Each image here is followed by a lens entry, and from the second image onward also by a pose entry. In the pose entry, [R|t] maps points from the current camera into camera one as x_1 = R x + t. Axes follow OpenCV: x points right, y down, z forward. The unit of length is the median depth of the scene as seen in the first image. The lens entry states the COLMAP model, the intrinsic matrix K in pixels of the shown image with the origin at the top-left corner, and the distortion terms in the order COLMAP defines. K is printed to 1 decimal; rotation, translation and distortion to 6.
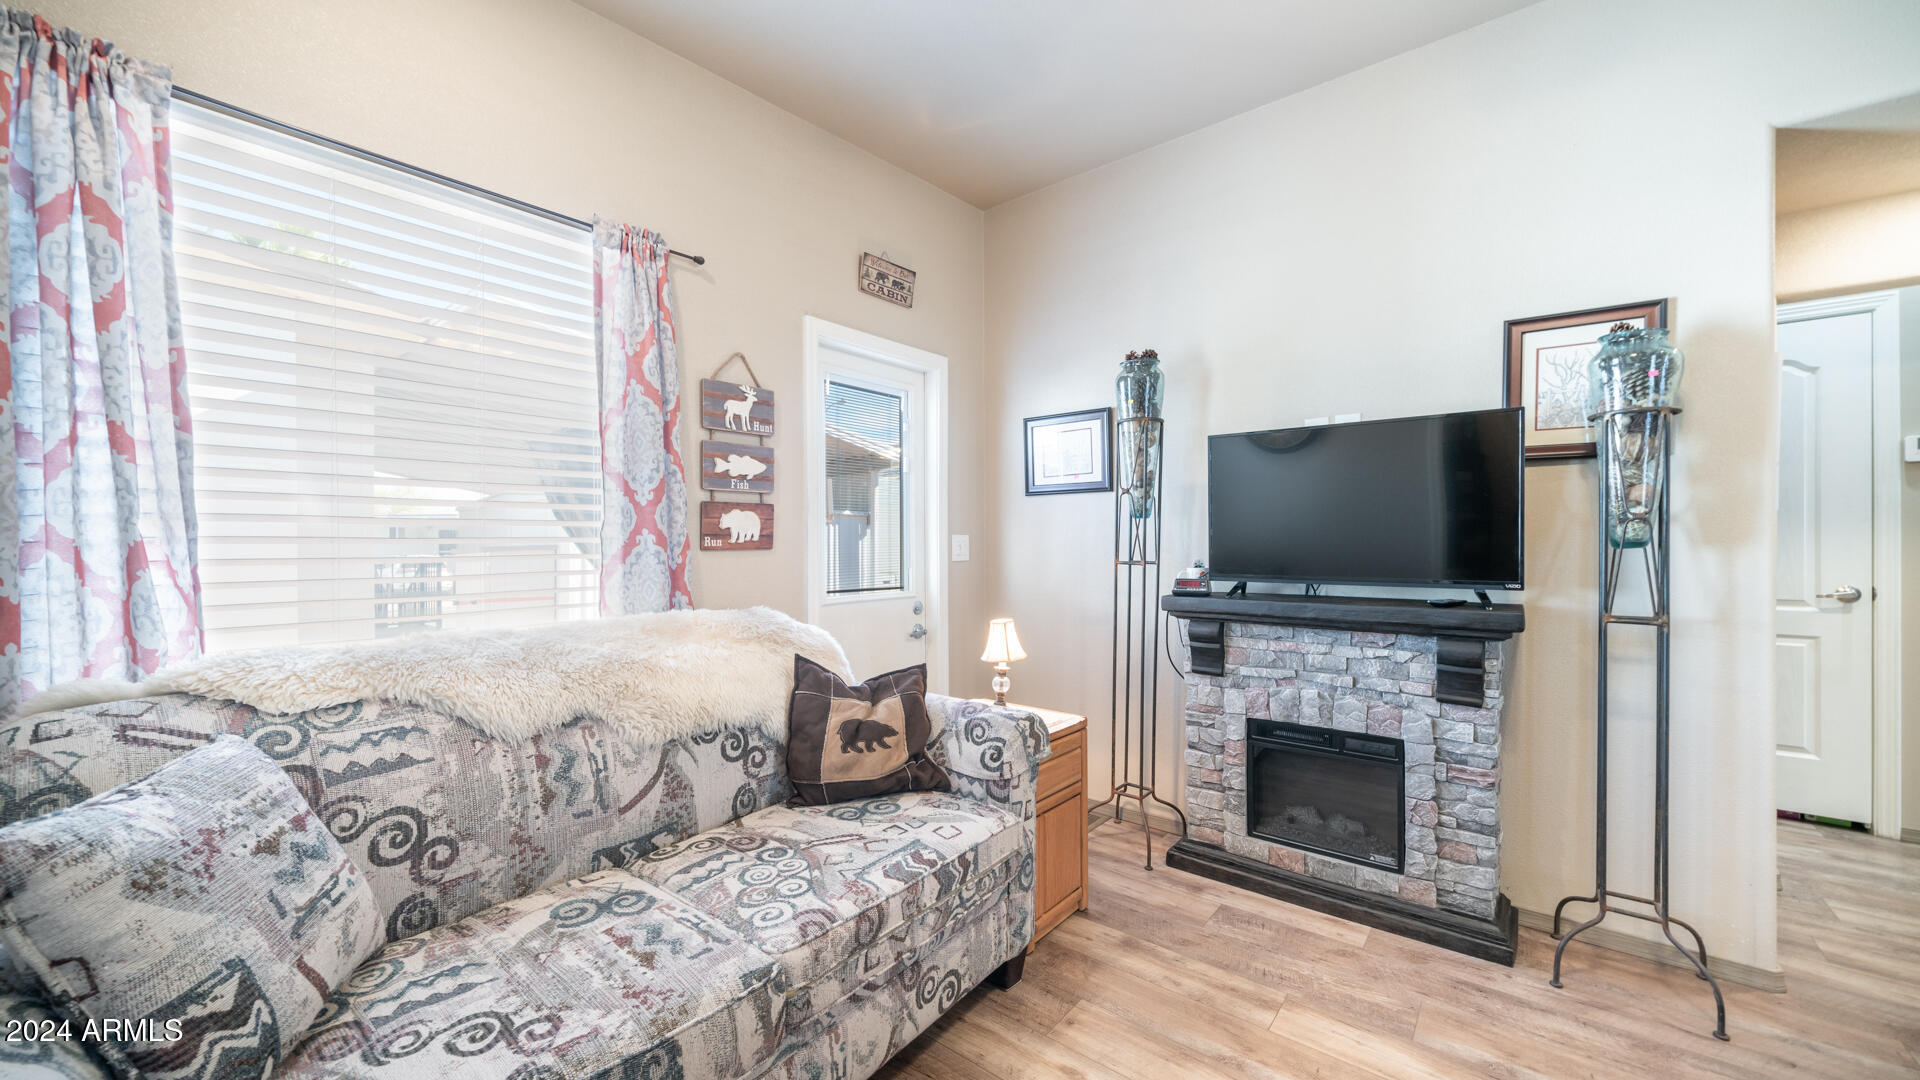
lens RADIAL K [[707.1, 0, 957.7], [0, 707.1, 542.5], [0, 0, 1]] dist [-0.002285, -0.000045]
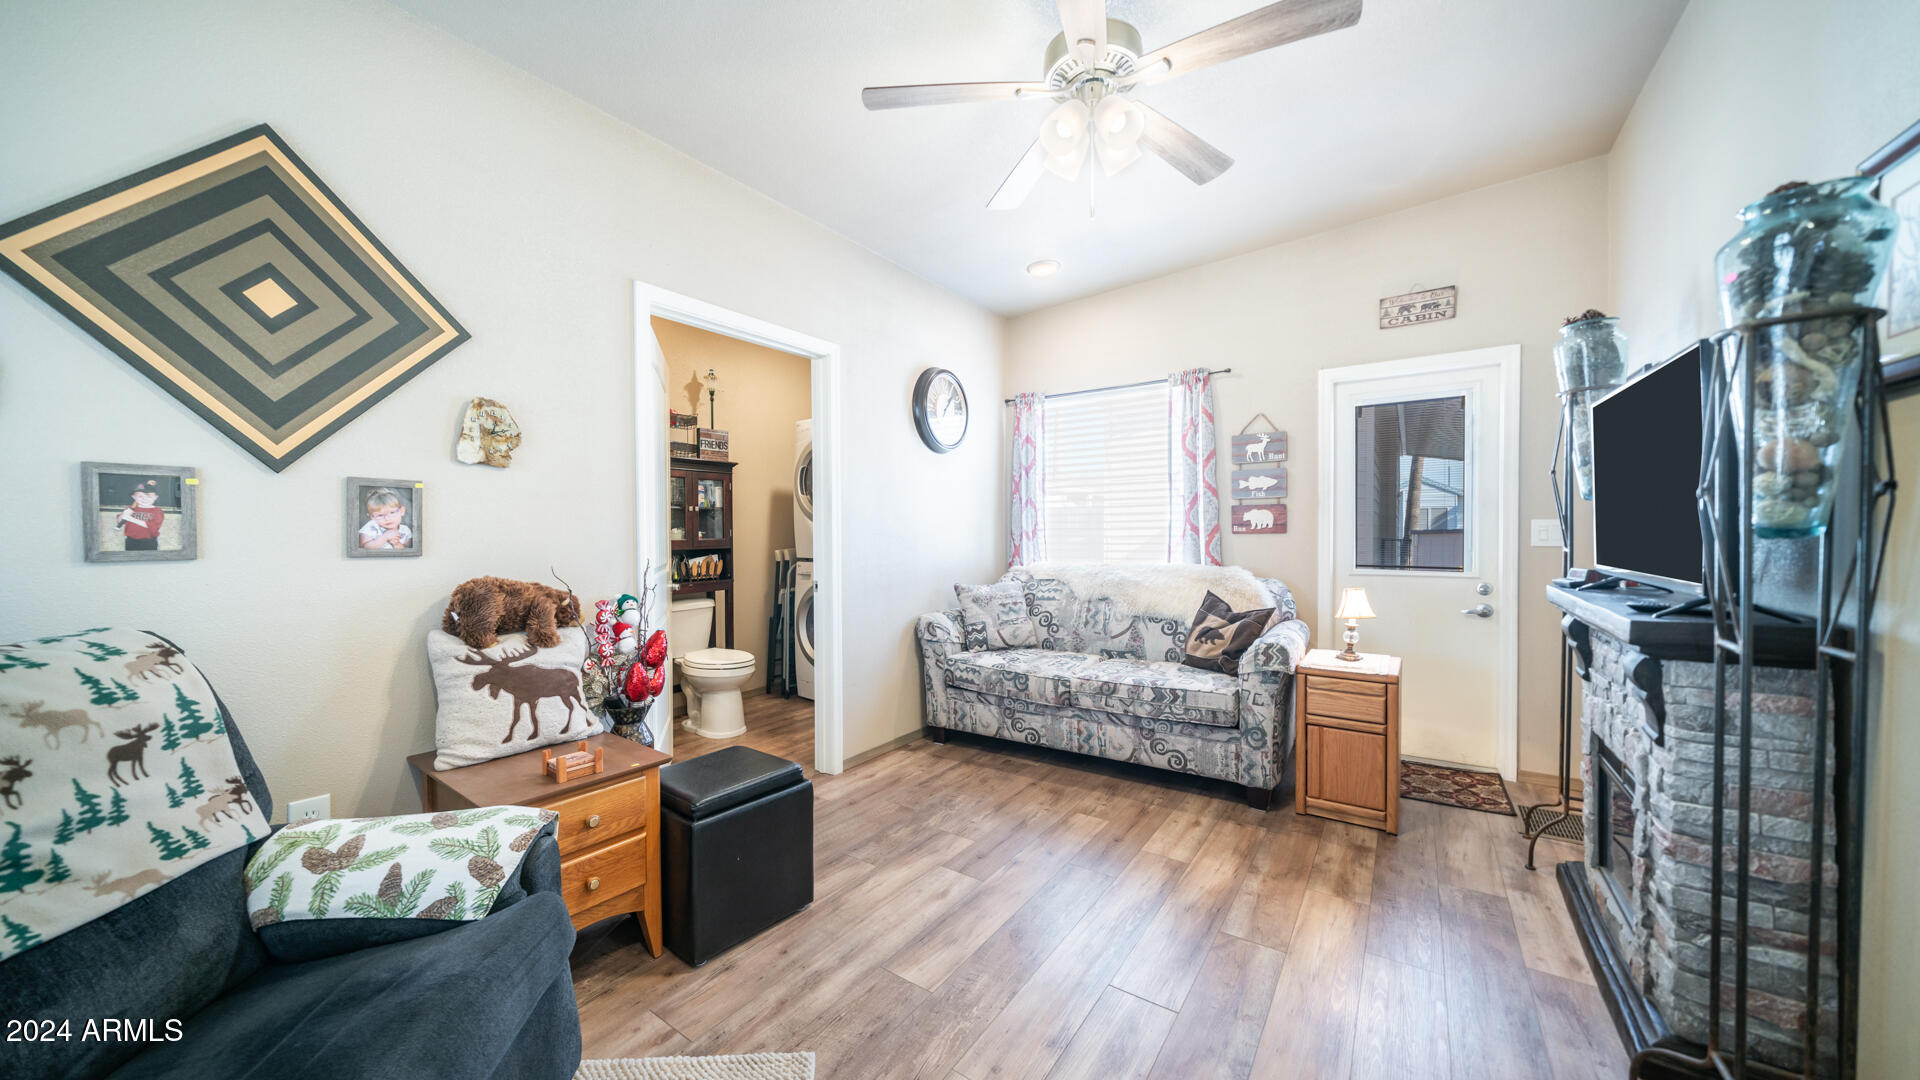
lens RADIAL K [[632.5, 0, 954.7], [0, 632.5, 539.1], [0, 0, 1]] dist [-0.005601, -0.000314]
pose [[0.100405, 0.013036, -0.994861, 1.425801], [0.005112, 0.999894, 0.013618, -0.000095], [0.994934, -0.006453, 0.100328, 0.190960]]
